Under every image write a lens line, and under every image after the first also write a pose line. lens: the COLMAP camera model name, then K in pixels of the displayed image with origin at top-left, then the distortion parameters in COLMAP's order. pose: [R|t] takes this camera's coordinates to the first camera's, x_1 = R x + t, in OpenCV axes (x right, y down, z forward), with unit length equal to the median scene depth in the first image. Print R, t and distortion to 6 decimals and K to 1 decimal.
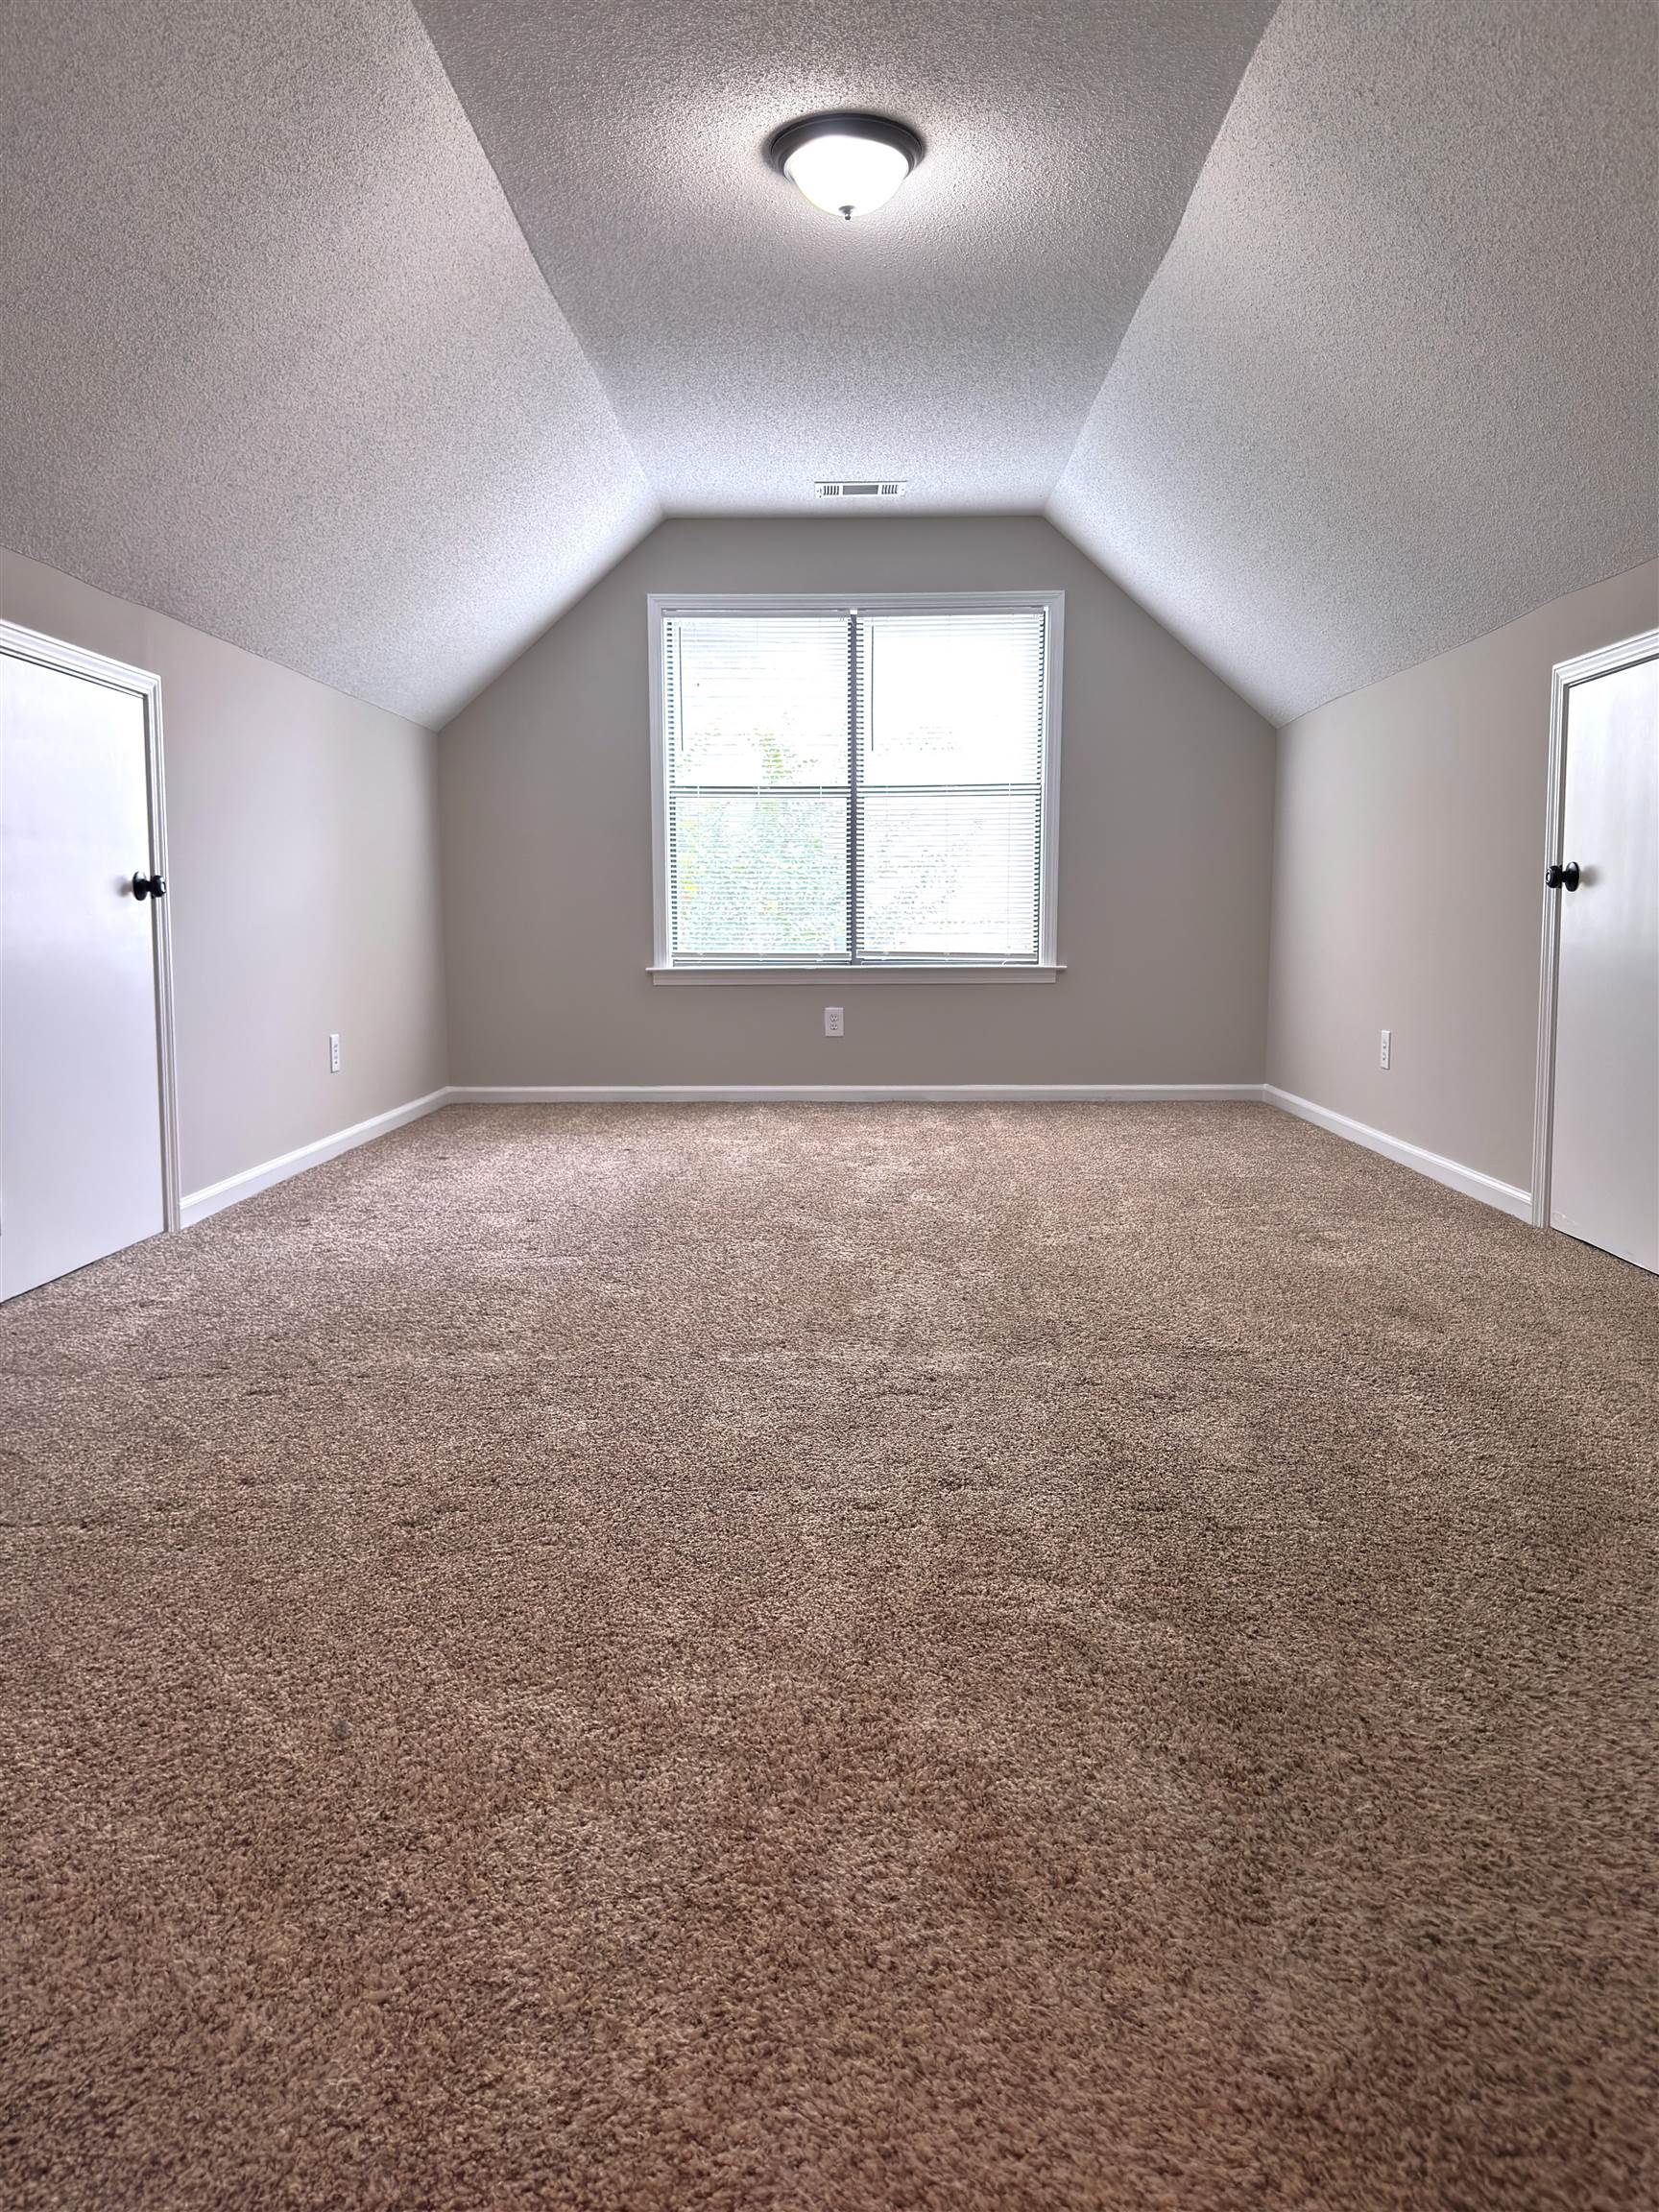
lens RADIAL K [[1572.3, 0, 828.6], [0, 1572.3, 1098.5], [0, 0, 1]] dist [-0.007808, -0.008820]
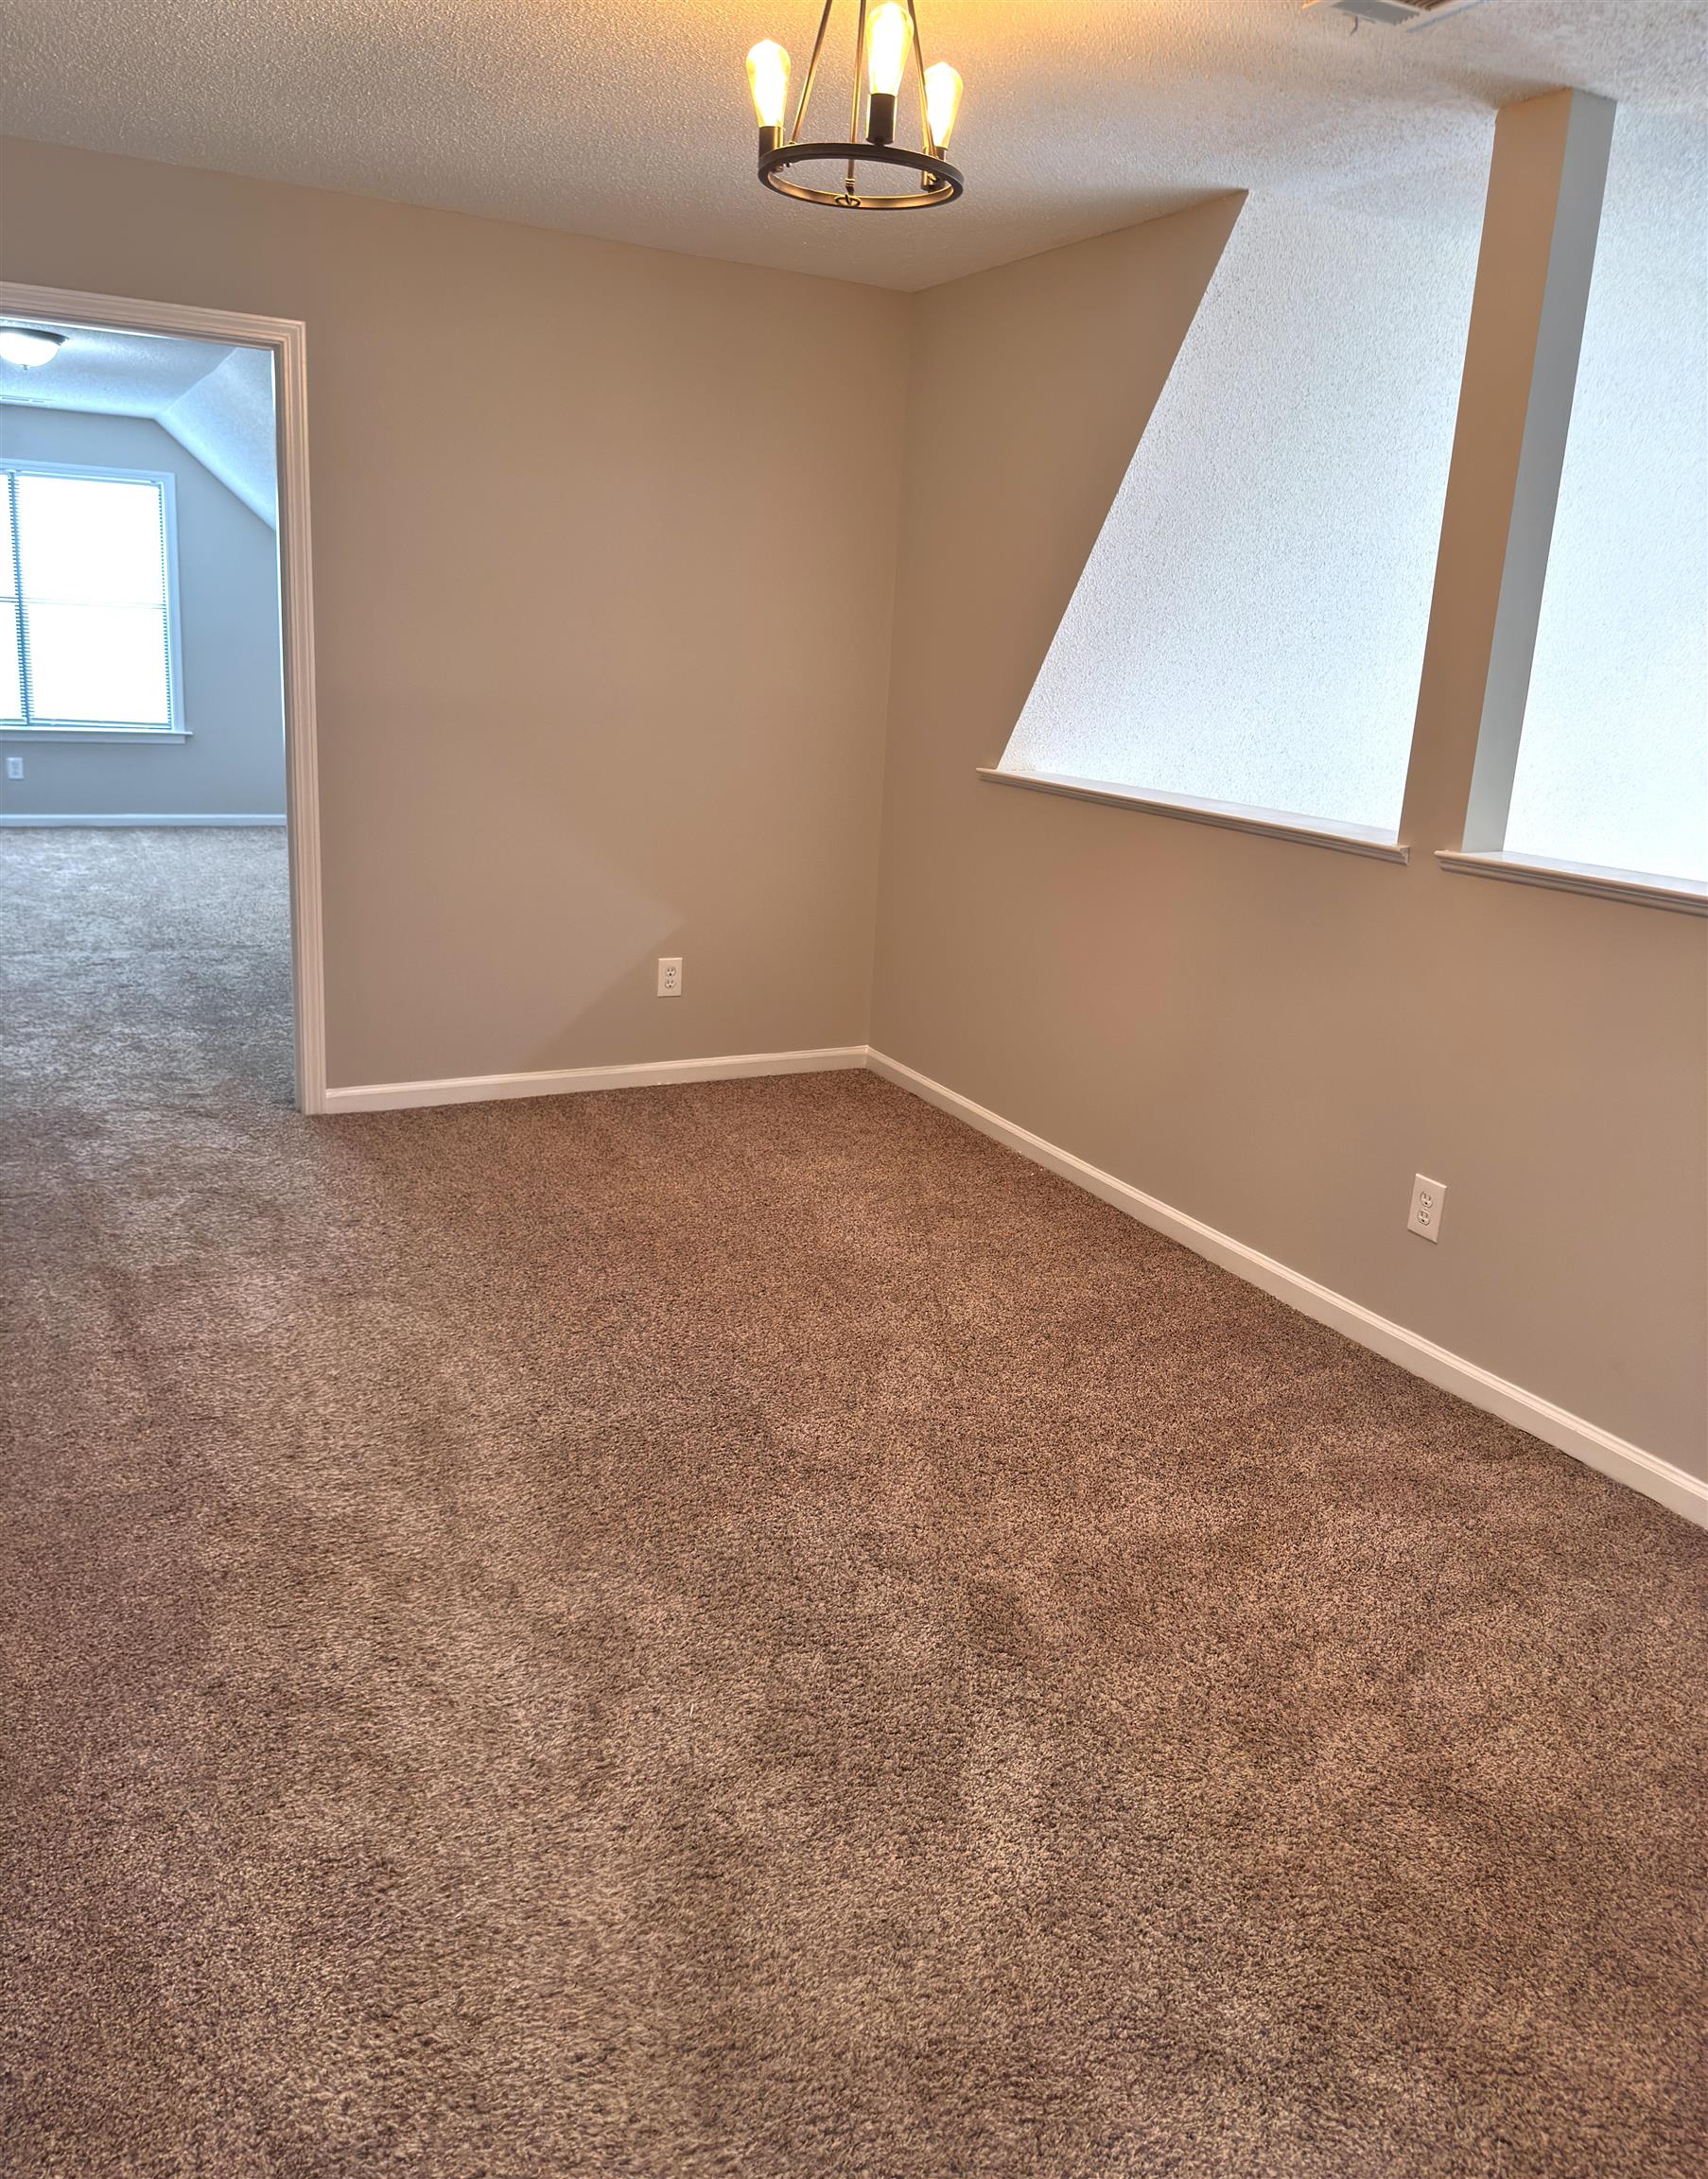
lens RADIAL K [[1621.0, 0, 859.7], [0, 1621.0, 1066.4], [0, 0, 1]] dist [-0.006271, 0.001504]
pose [[0.873977, -0.071874, 0.480623, -0.066619], [-0.005189, 0.987566, 0.157119, -0.022526], [-0.485940, -0.139812, 0.862737, -0.829708]]
